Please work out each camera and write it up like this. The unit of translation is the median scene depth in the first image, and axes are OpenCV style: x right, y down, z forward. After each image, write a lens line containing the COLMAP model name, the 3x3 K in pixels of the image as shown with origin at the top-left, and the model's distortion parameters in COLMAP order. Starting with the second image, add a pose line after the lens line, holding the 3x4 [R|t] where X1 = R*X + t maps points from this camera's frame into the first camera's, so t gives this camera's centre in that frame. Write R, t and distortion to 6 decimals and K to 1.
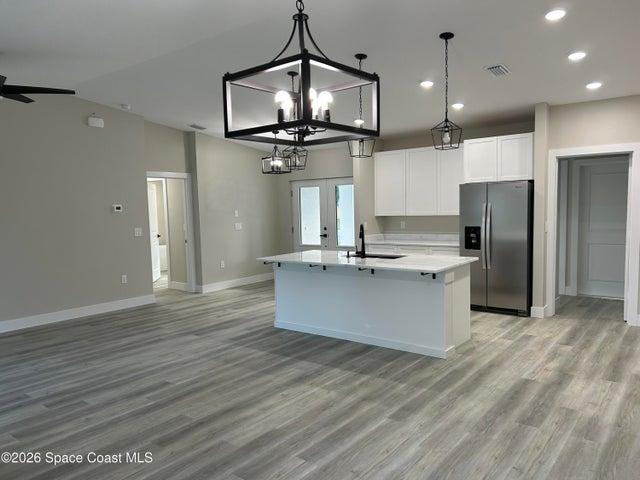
lens RADIAL K [[482.2, 0, 321.0], [0, 482.2, 242.4], [0, 0, 1]] dist [0.045162, -0.038256]
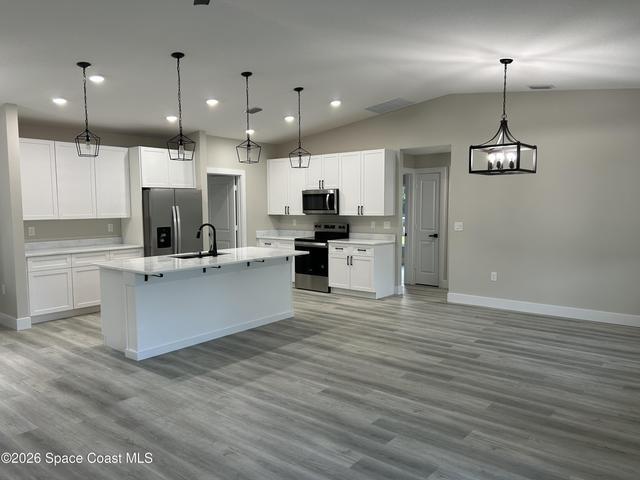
lens RADIAL K [[482.2, 0, 316.8], [0, 482.2, 239.1], [0, 0, 1]] dist [0.045162, -0.038256]
pose [[0.017812, -0.050200, 0.998580, -1.097117], [0.077901, 0.995772, 0.048669, -0.044719], [-0.996802, 0.076923, 0.021648, 0.862568]]
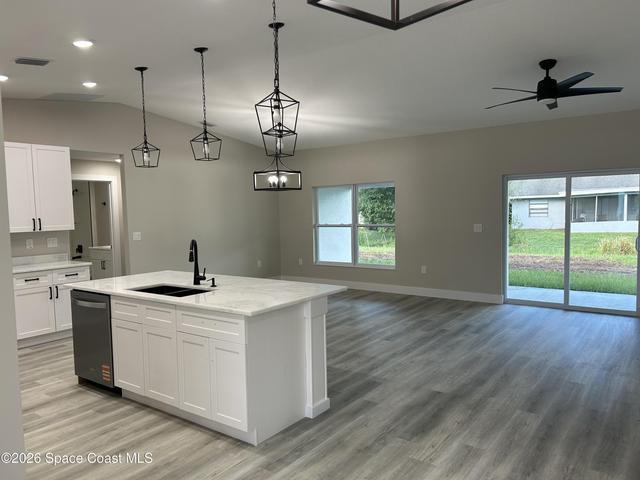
lens RADIAL K [[482.2, 0, 321.7], [0, 482.2, 242.8], [0, 0, 1]] dist [0.045162, -0.038256]
pose [[-0.998167, 0.050812, -0.032872, -0.097844], [0.045500, 0.988243, 0.145962, -0.152934], [0.039902, 0.144198, -0.988744, 1.999713]]
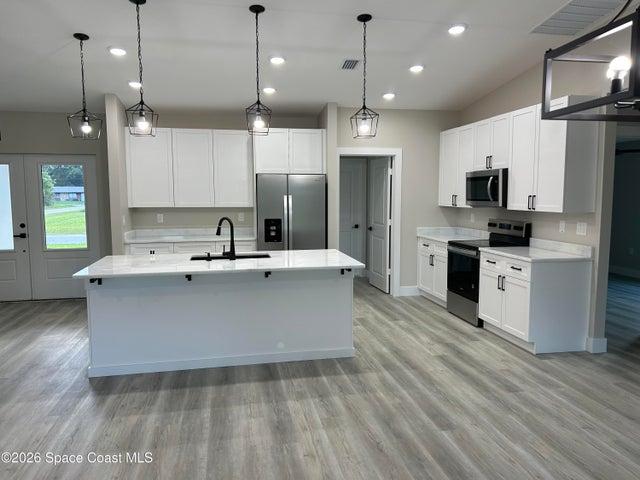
lens RADIAL K [[482.2, 0, 323.6], [0, 482.2, 237.0], [0, 0, 1]] dist [0.045162, -0.038256]
pose [[0.649183, -0.047887, 0.759124, -0.486589], [0.042856, 0.998734, 0.026354, -0.024328], [-0.759424, 0.015425, 0.650413, 0.408255]]
